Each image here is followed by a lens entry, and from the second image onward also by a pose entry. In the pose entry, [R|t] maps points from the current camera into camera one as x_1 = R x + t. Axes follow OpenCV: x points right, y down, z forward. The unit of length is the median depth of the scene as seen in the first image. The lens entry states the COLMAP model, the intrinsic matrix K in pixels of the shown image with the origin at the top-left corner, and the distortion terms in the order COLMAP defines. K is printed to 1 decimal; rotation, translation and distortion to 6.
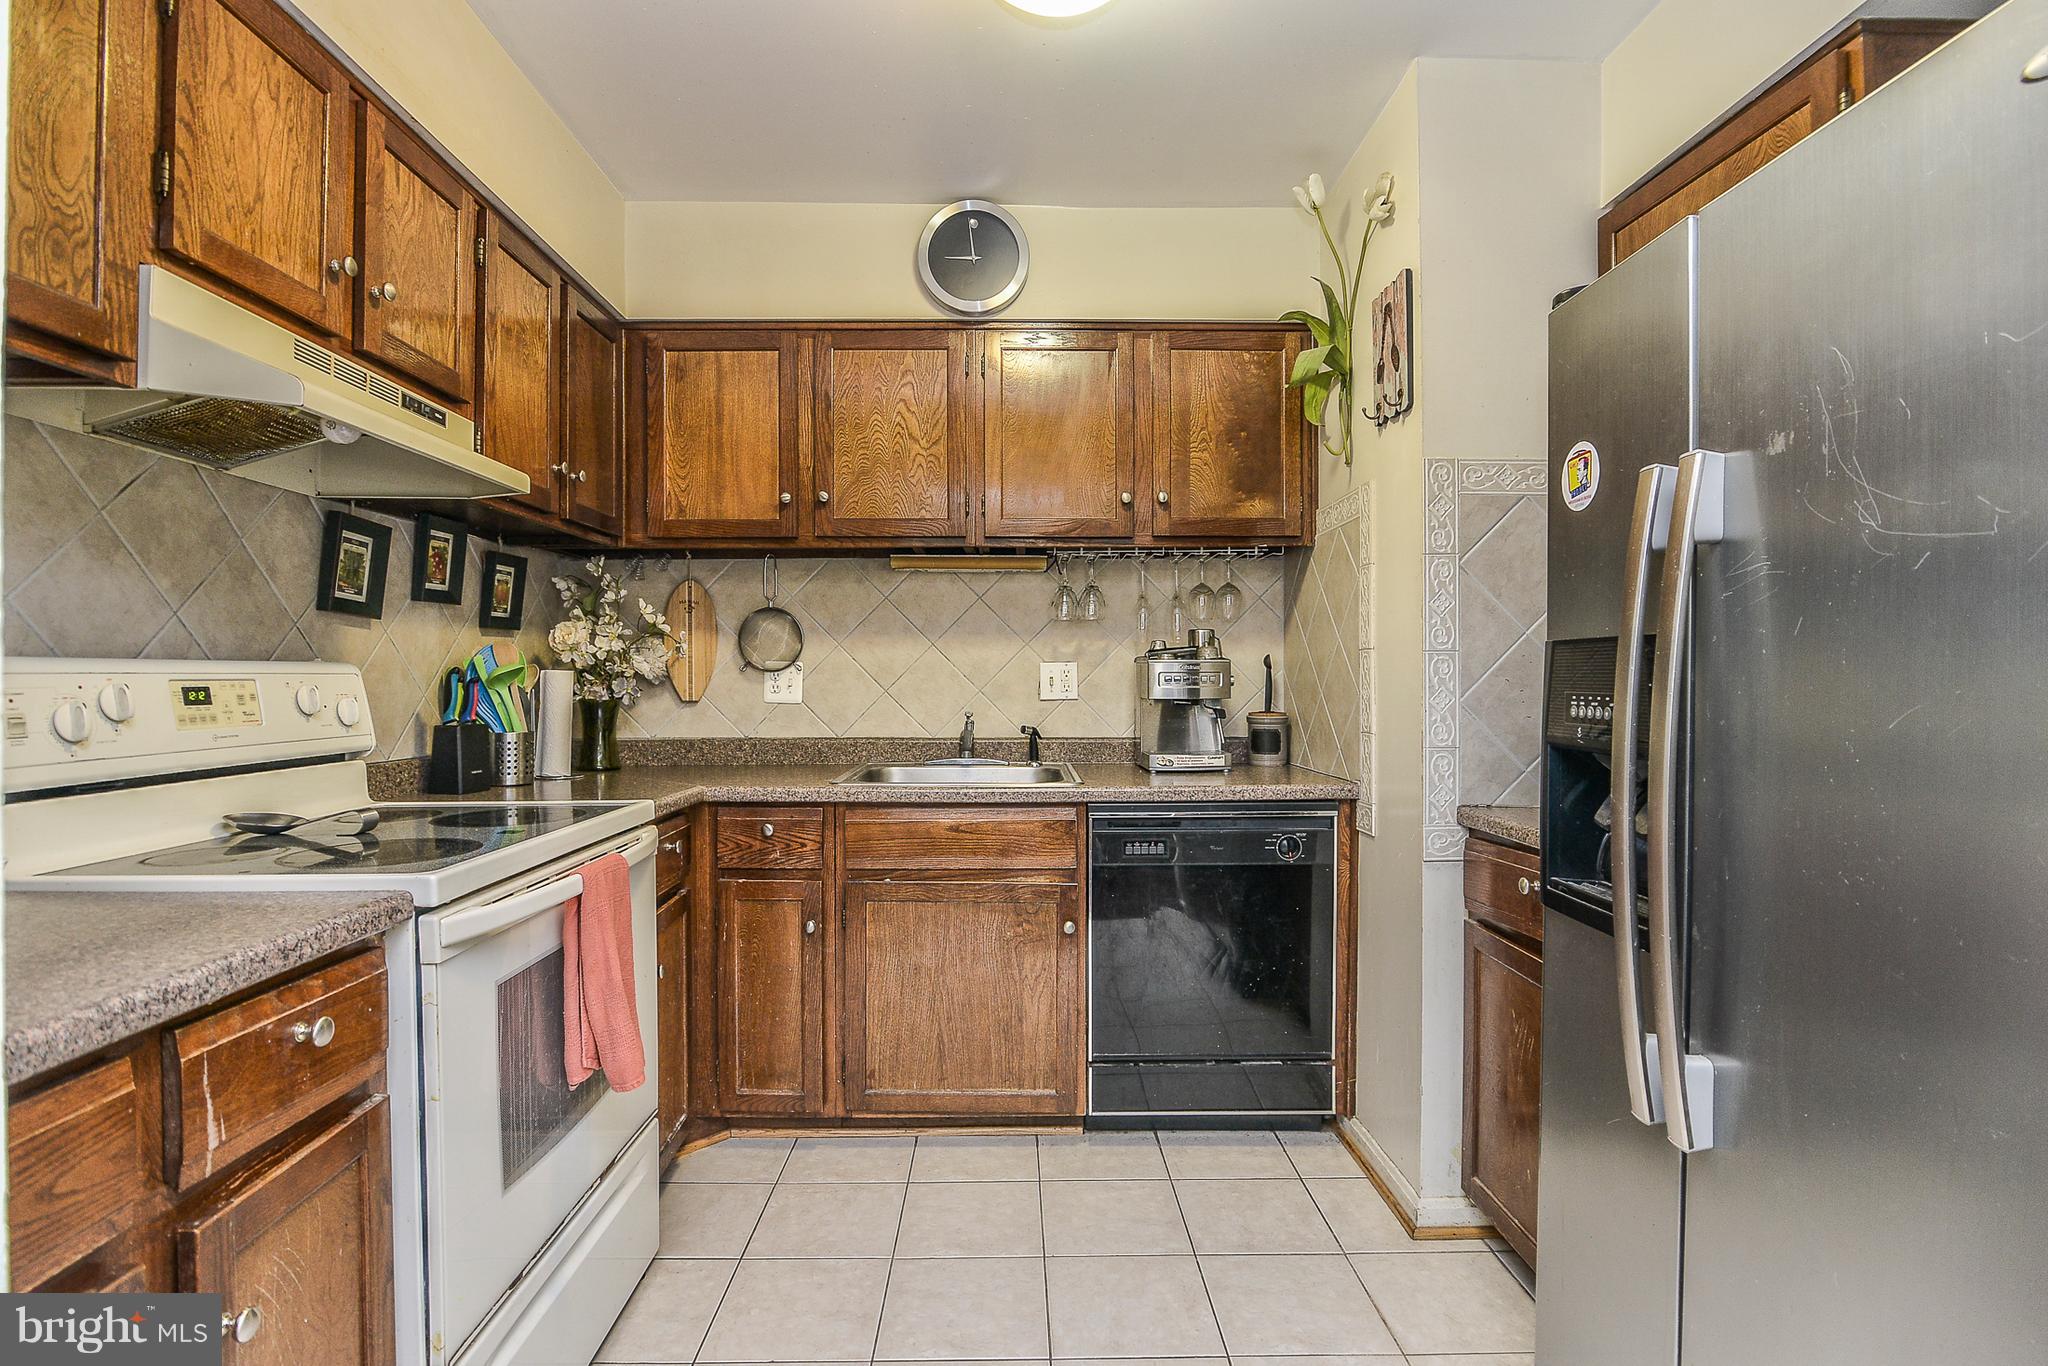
lens RADIAL K [[1030.6, 0, 1042.9], [0, 1030.6, 682.9], [0, 0, 1]] dist [-0.014949, -0.001306]
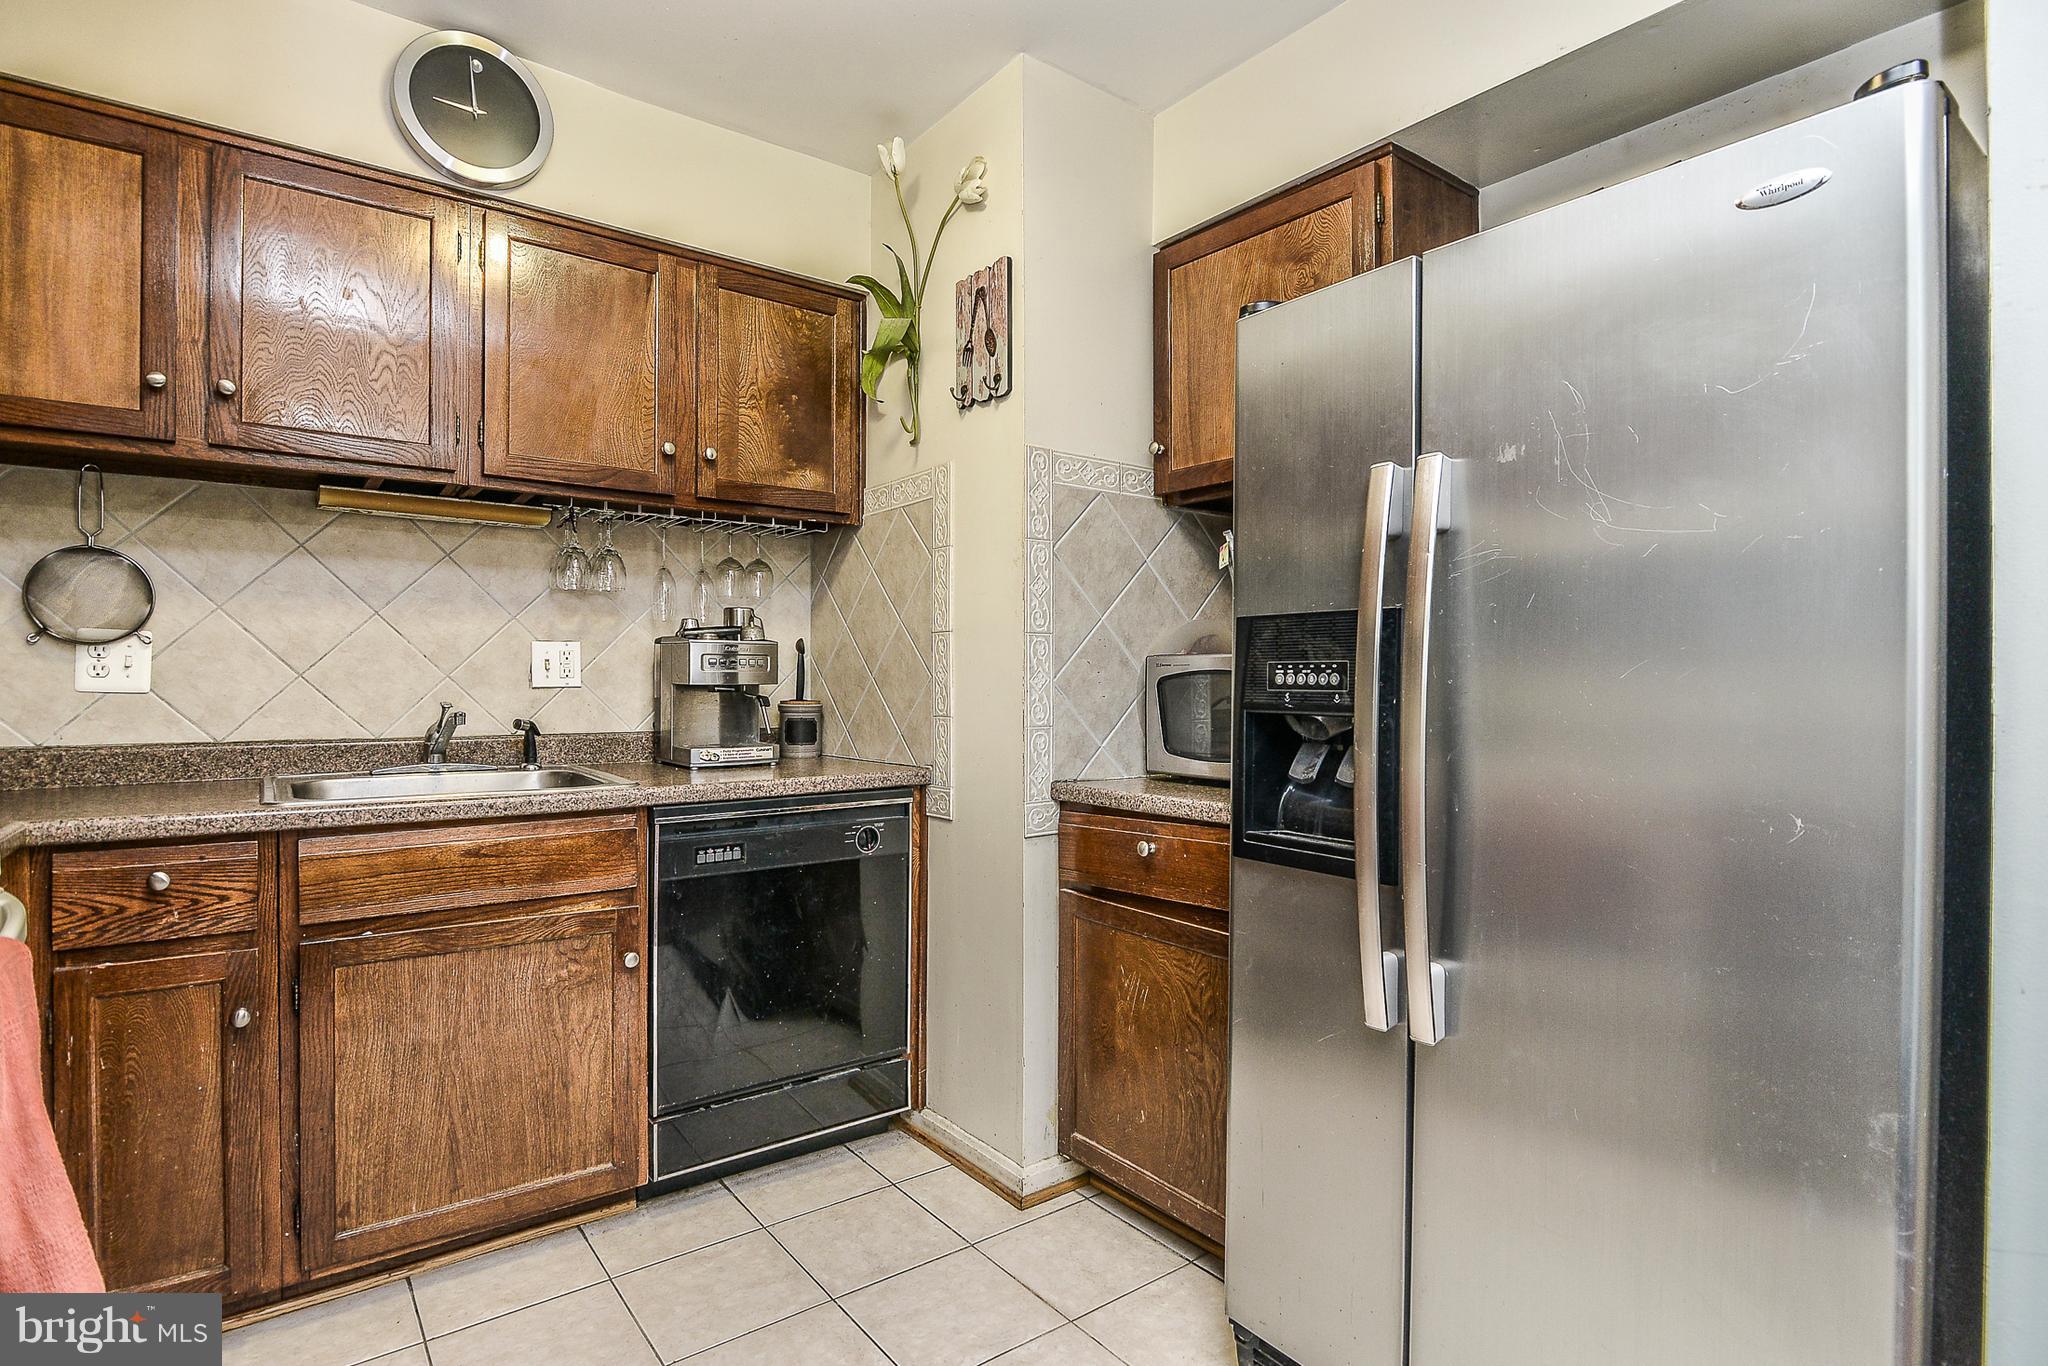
lens RADIAL K [[1030.6, 0, 1030.7], [0, 1030.6, 684.8], [0, 0, 1]] dist [-0.014949, -0.001306]
pose [[0.799486, 0.001153, 0.600684, -0.209753], [0.000827, 0.999995, -0.003021, 0.020901], [-0.600684, 0.002912, 0.799481, 0.152333]]
